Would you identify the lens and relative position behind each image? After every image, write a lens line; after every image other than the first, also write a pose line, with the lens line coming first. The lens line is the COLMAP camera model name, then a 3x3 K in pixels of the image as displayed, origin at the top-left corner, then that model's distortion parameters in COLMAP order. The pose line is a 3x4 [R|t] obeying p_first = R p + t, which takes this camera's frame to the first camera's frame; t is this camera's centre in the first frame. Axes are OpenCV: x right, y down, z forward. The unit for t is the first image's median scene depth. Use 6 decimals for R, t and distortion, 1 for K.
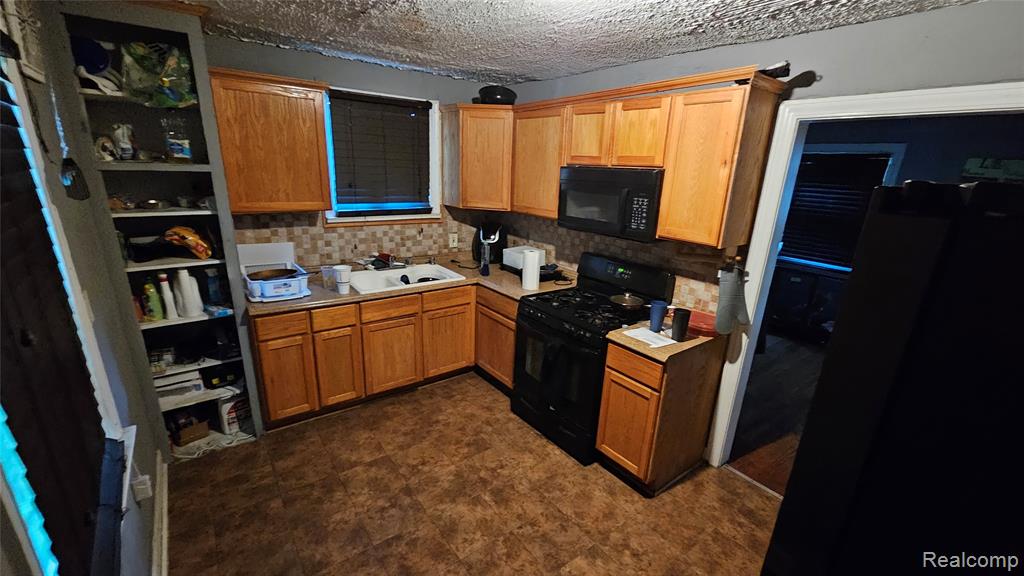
lens RADIAL K [[422.4, 0, 515.5], [0, 422.4, 296.5], [0, 0, 1]] dist [0.000081, 0.006060]
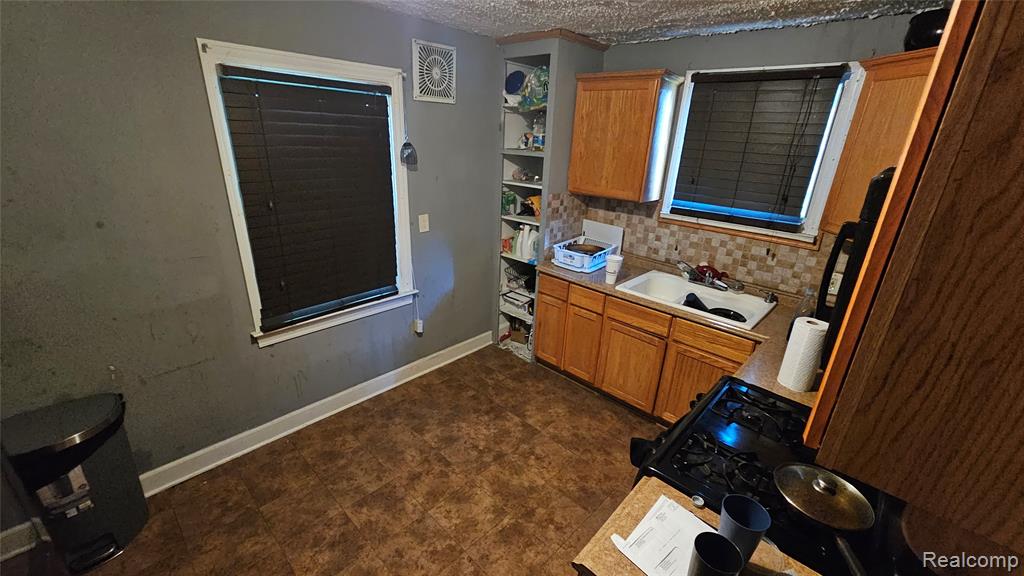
lens RADIAL K [[422.4, 0, 515.5], [0, 422.4, 296.5], [0, 0, 1]] dist [0.000081, 0.006060]
pose [[0.159720, 0.324743, -0.932219, 0.554800], [-0.328983, 0.907868, 0.259894, -0.180294], [0.930731, 0.265174, 0.251840, 0.588765]]
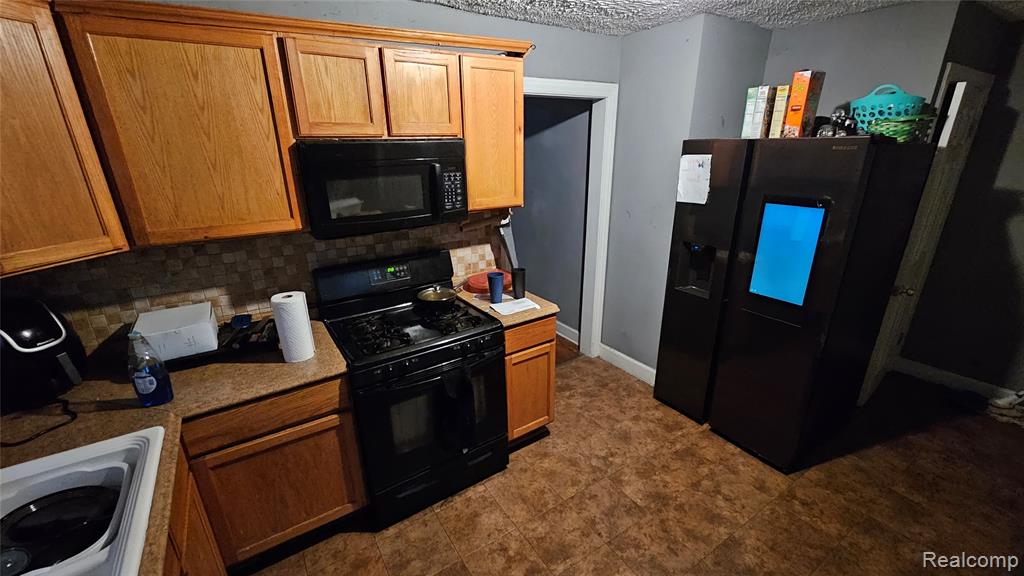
lens RADIAL K [[422.4, 0, 515.5], [0, 422.4, 296.5], [0, 0, 1]] dist [0.000081, 0.006060]
pose [[0.072797, -0.382611, 0.921037, -0.540053], [0.314903, 0.885064, 0.342778, -0.240260], [-0.946328, 0.265084, 0.184915, 0.709620]]
